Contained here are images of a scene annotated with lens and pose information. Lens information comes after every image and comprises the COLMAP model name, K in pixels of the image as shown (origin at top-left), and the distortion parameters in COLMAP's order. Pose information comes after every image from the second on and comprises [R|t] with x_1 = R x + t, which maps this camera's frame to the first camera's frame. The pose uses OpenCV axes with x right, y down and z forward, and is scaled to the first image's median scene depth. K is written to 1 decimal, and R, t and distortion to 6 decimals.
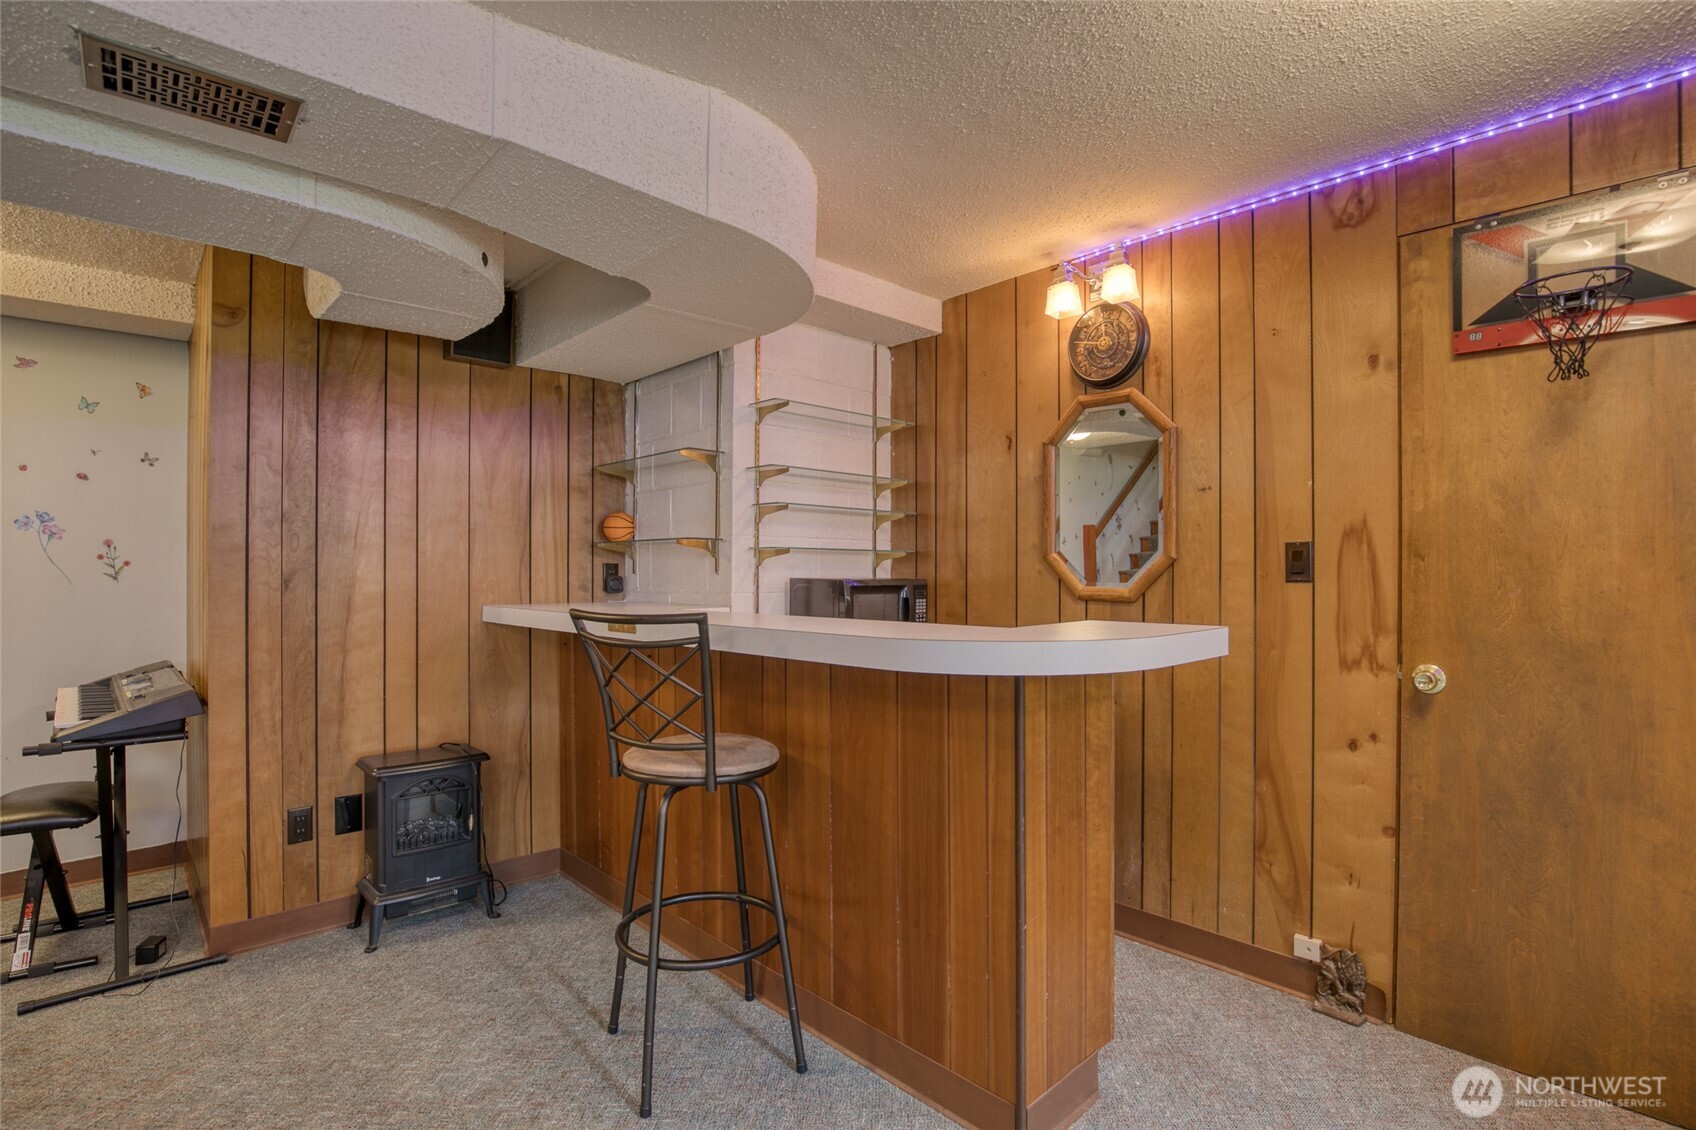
lens RADIAL K [[799.3, 0, 848.0], [0, 799.3, 565.0], [0, 0, 1]] dist [-0.031513, 0.000244]
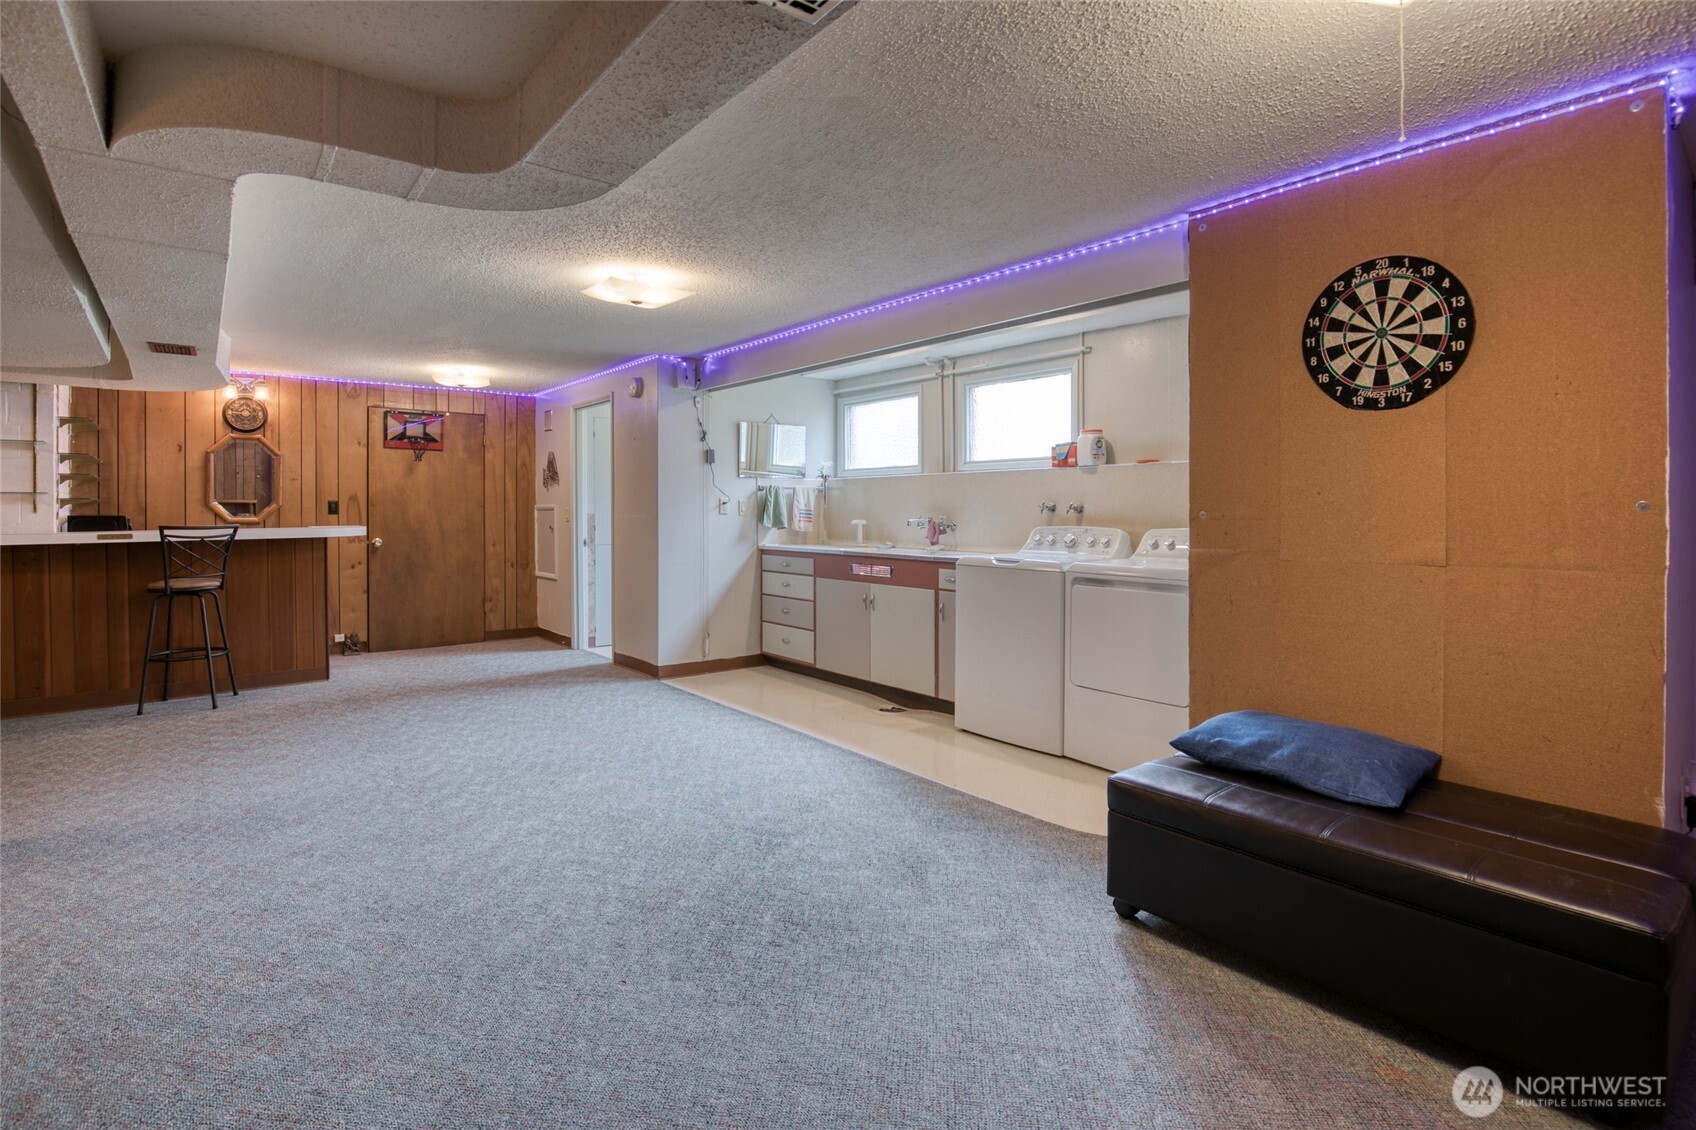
lens RADIAL K [[800.1, 0, 856.1], [0, 800.1, 518.9], [0, 0, 1]] dist [-0.034304, 0.000191]
pose [[0.060914, -0.013178, 0.998056, -2.300115], [-0.000891, 0.999912, 0.013257, -0.001675], [-0.998143, -0.001697, 0.060897, -1.144652]]
